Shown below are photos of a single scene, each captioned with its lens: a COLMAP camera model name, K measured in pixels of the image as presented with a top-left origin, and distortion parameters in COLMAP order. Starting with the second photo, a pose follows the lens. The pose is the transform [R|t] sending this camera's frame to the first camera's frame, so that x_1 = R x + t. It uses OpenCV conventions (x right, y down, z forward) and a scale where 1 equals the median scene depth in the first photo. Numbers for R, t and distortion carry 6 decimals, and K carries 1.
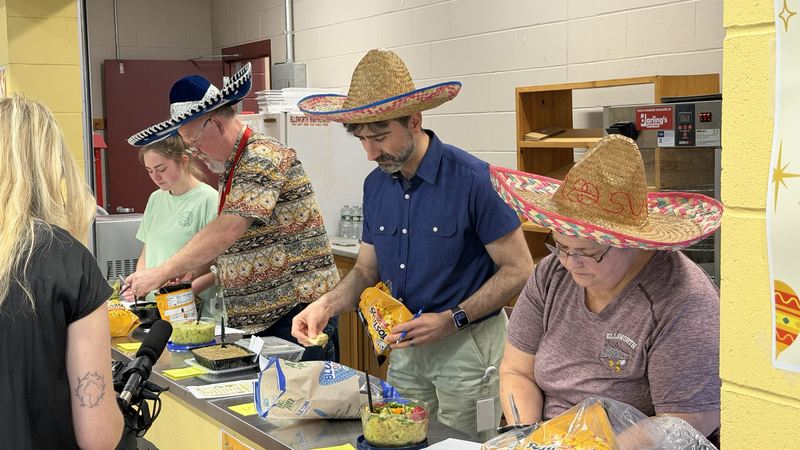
lens RADIAL K [[1119.8, 0, 400.0], [0, 1119.8, 225.0], [0, 0, 1]] dist [0.171903, -0.028940]
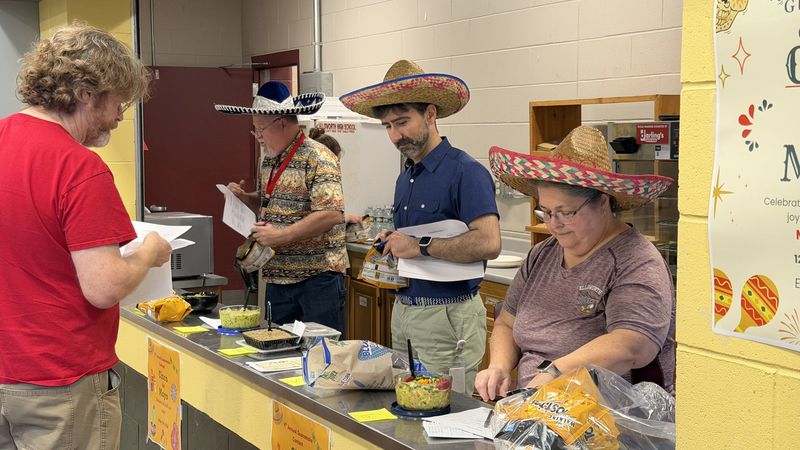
lens RADIAL K [[1119.8, 0, 400.0], [0, 1119.8, 225.0], [0, 0, 1]] dist [0.171903, -0.028940]
pose [[0.999840, 0.013498, -0.011756, -0.013816], [-0.013514, 0.999908, -0.001220, 0.001235], [0.011739, 0.001379, 0.999930, -0.150820]]
